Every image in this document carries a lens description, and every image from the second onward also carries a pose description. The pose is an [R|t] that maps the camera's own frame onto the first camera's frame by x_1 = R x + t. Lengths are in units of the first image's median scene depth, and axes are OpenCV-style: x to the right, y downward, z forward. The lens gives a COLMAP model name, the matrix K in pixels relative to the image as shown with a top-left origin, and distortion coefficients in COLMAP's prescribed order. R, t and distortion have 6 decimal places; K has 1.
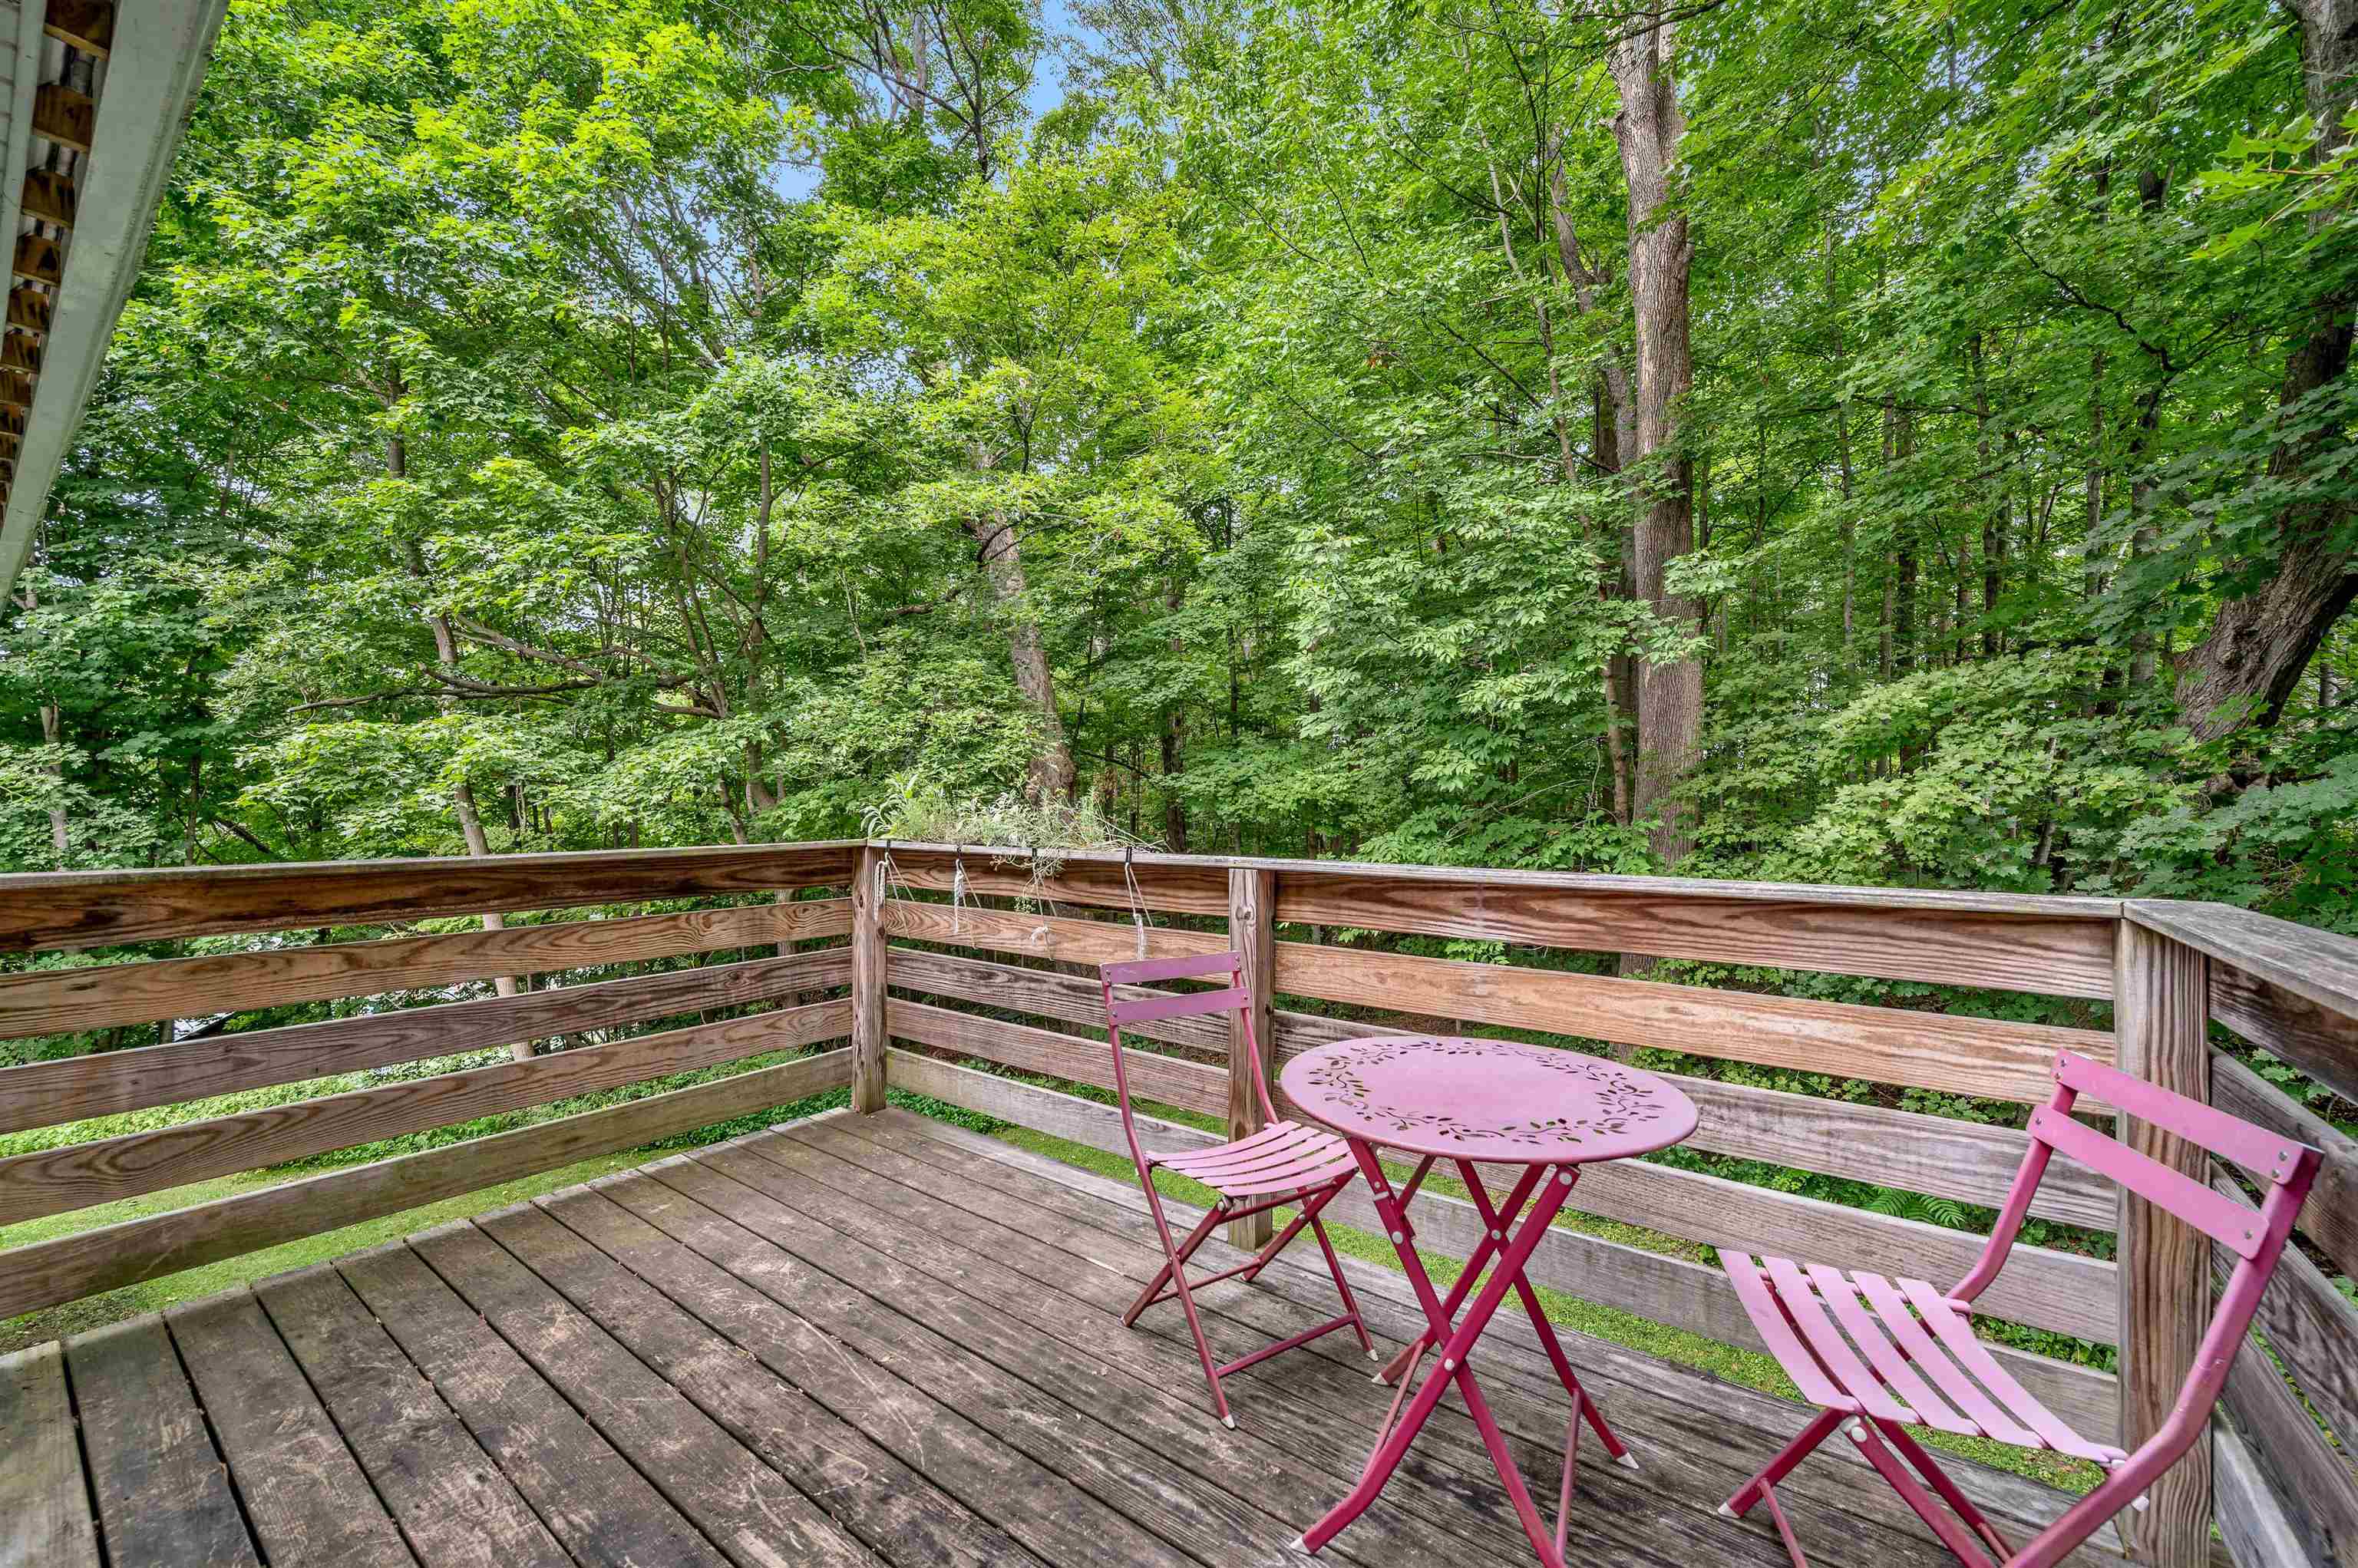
lens RADIAL K [[928.9, 0, 1175.0], [0, 928.9, 804.0], [0, 0, 1]] dist [-0.001879, 0.000269]
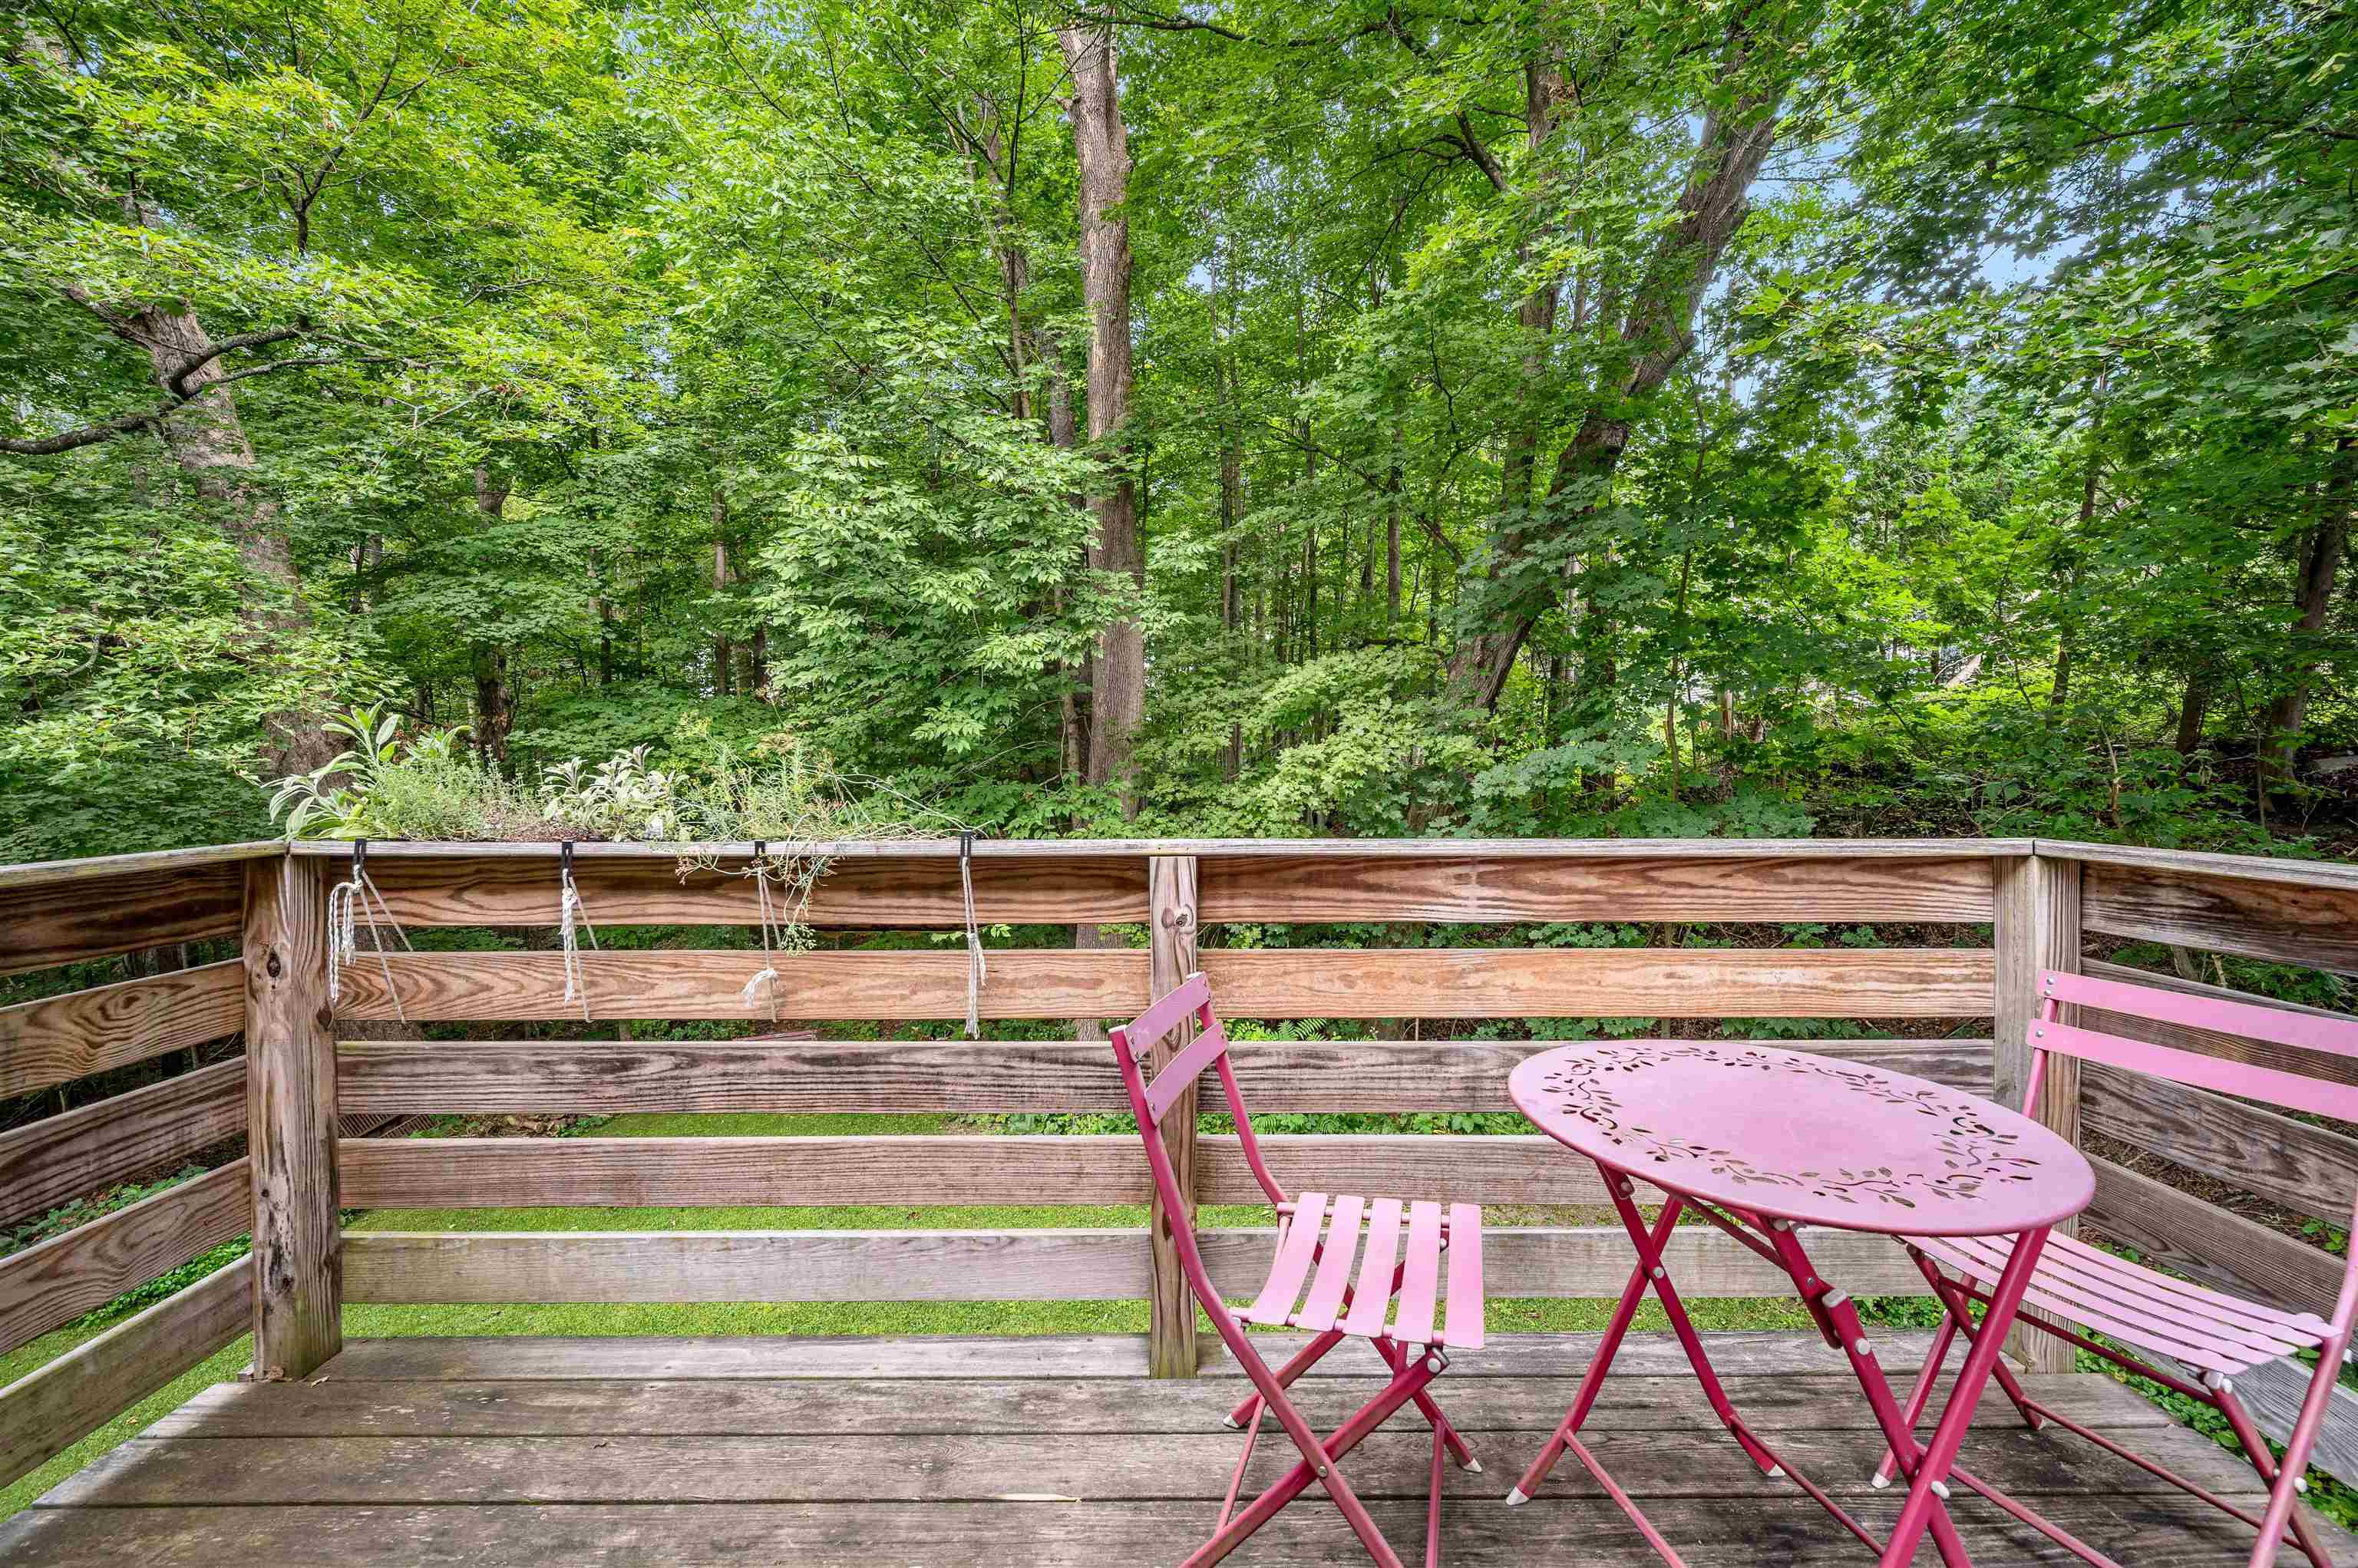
lens RADIAL K [[939.4, 0, 1166.1], [0, 939.4, 780.0], [0, 0, 1]] dist [0.002219, 0.000338]
pose [[0.794978, -0.015166, 0.606448, -0.126692], [0.006725, 0.999846, 0.016189, -0.000356], [-0.606600, -0.008792, 0.794958, 0.144625]]
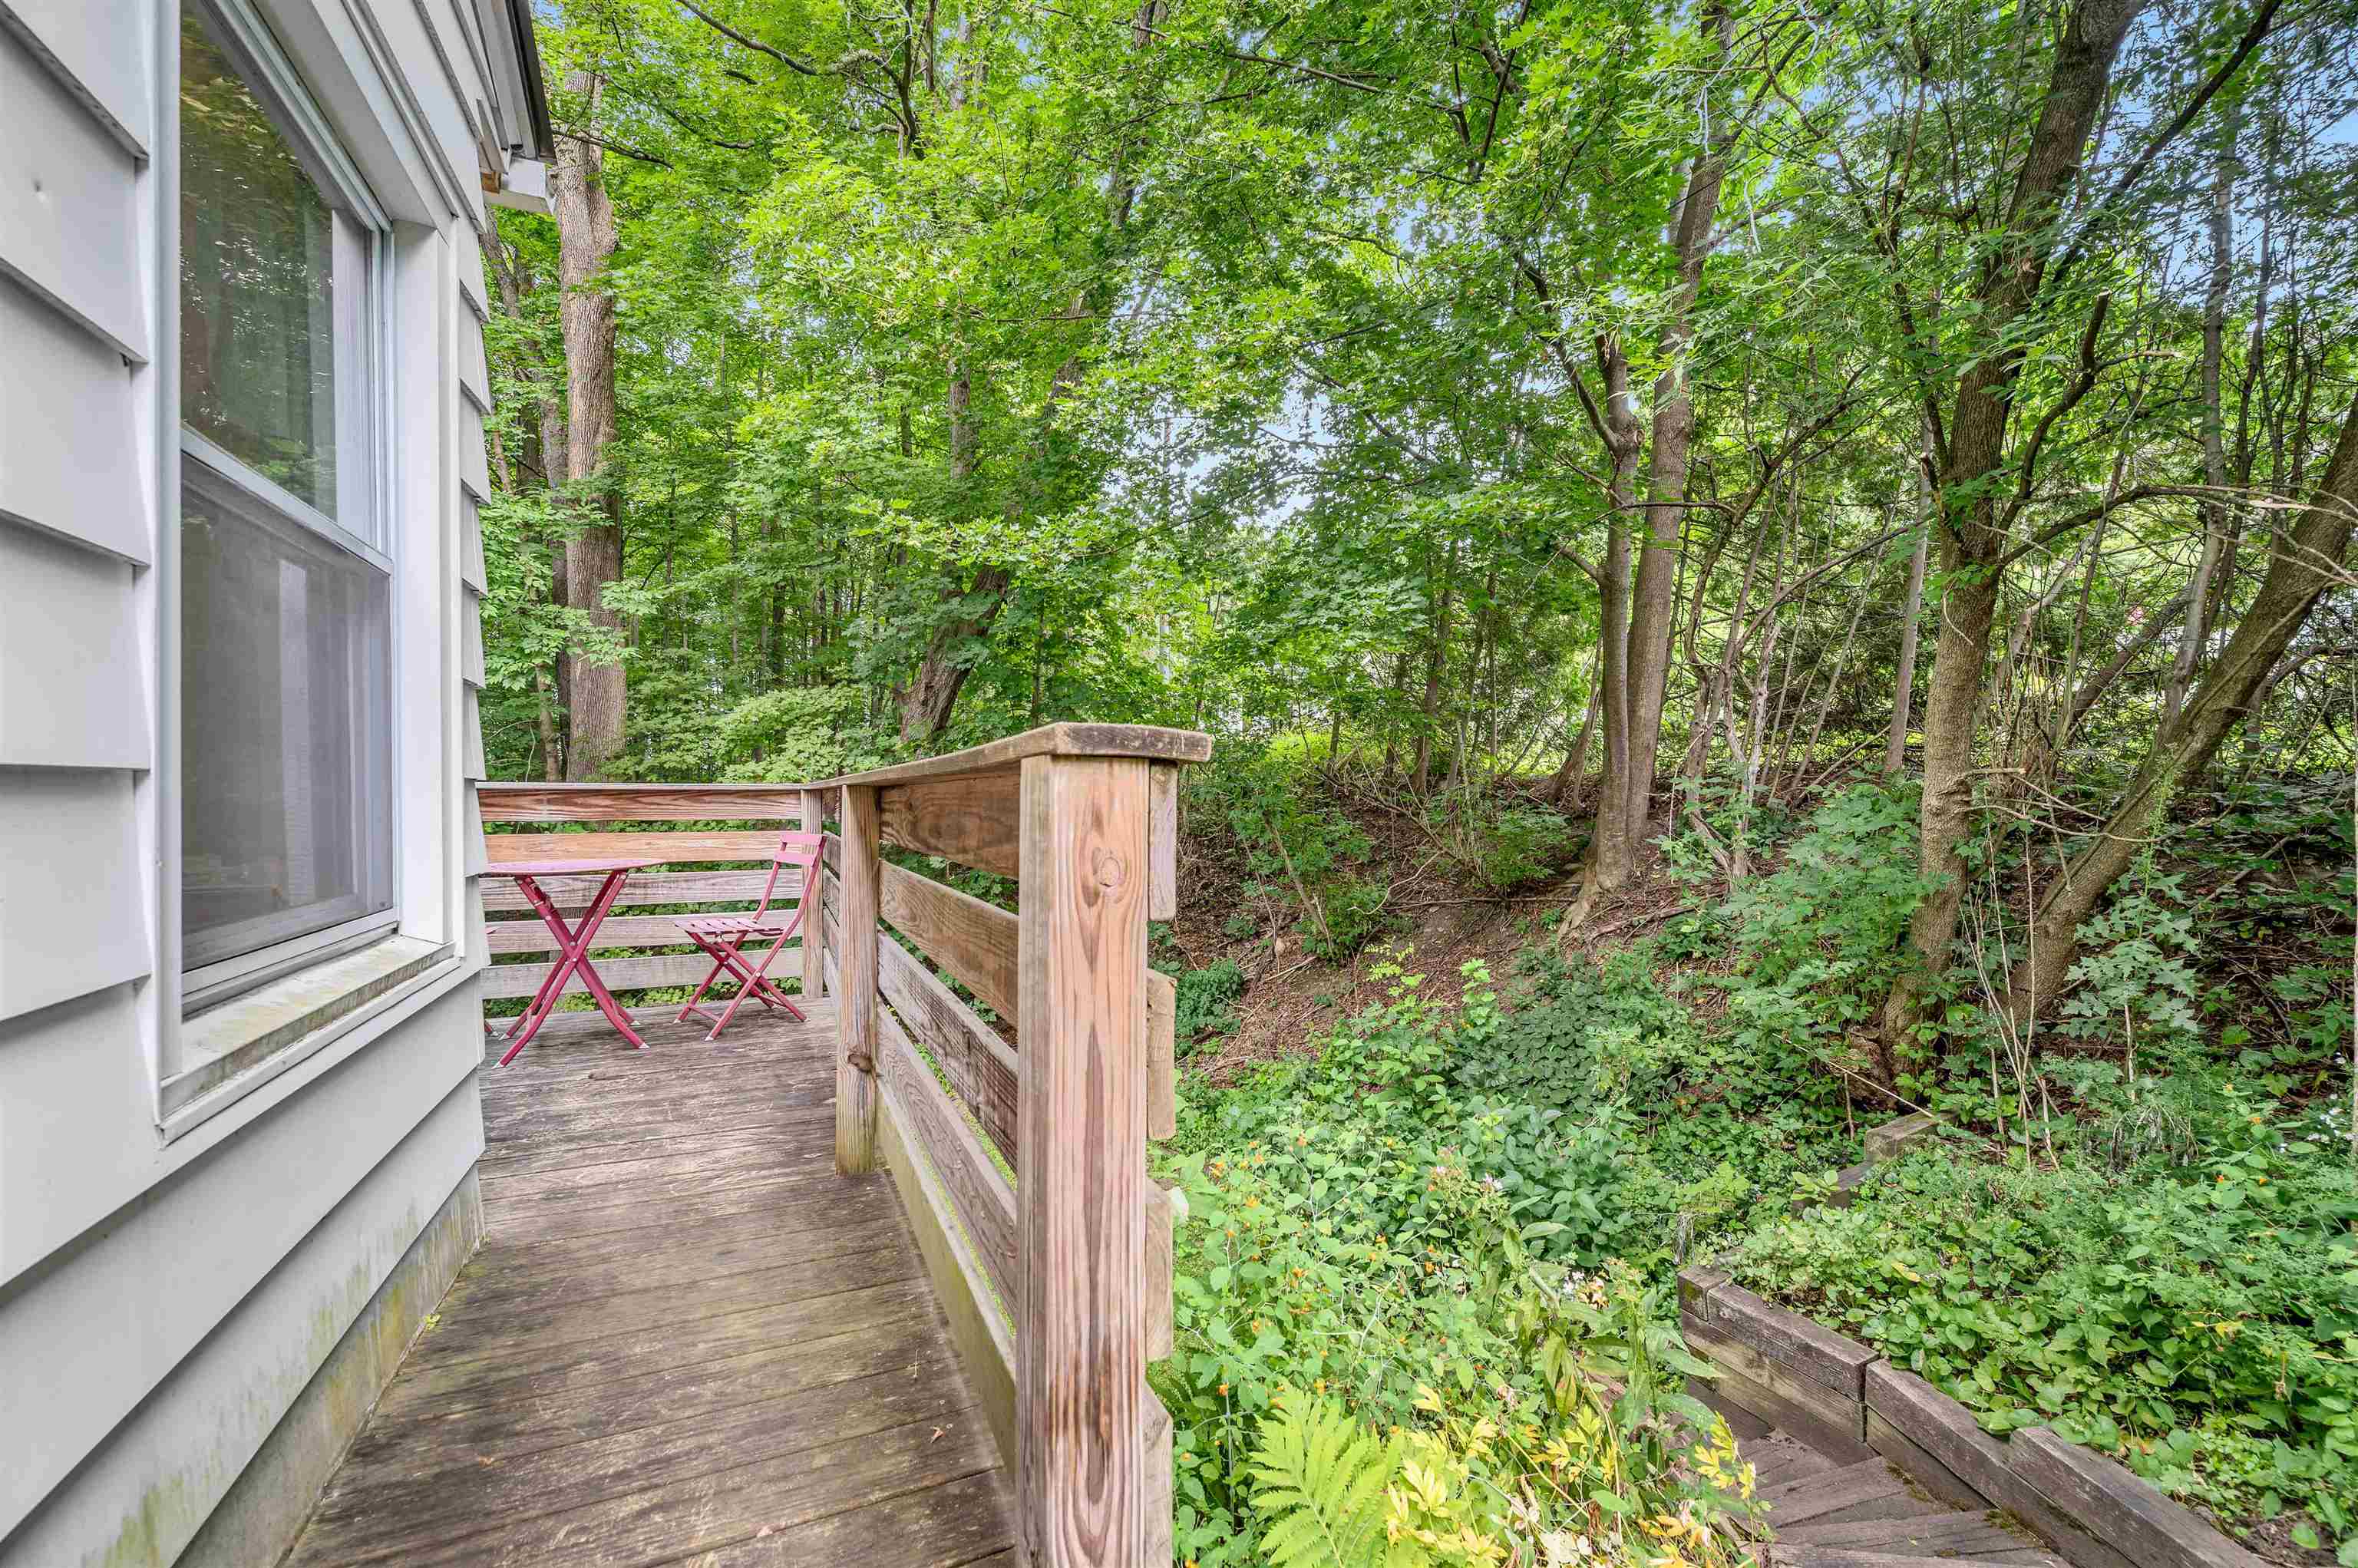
lens RADIAL K [[928.9, 0, 1175.0], [0, 928.9, 804.0], [0, 0, 1]] dist [-0.001879, 0.000269]
pose [[0.485818, -0.011317, 0.873987, -0.209037], [0.004504, 0.999935, 0.010444, 0.029370], [-0.874049, -0.001138, 0.485837, -0.310664]]
